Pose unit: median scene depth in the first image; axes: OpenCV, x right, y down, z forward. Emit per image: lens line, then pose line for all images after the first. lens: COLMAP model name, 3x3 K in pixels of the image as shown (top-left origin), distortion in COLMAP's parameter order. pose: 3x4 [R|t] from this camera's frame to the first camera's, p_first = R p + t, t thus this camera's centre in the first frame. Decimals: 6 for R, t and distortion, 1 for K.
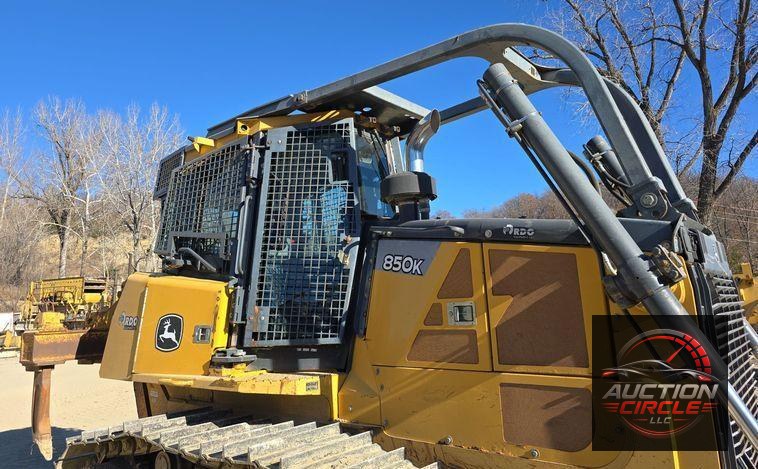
lens RADIAL K [[482.7, 0, 377.9], [0, 482.7, 205.2], [0, 0, 1]] dist [0.079166, -0.096825]
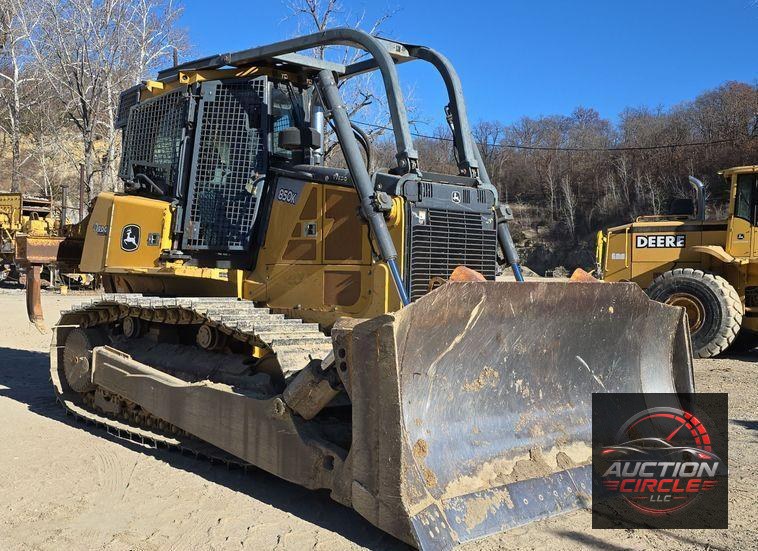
lens RADIAL K [[923.2, 0, 379.0], [0, 923.2, 275.5], [0, 0, 1]] dist [0.020848, 0.008577]
pose [[0.987976, 0.064482, -0.140520, 0.599697], [-0.034364, 0.977727, 0.207050, -0.182524], [0.150741, -0.199732, 0.968186, -1.351890]]
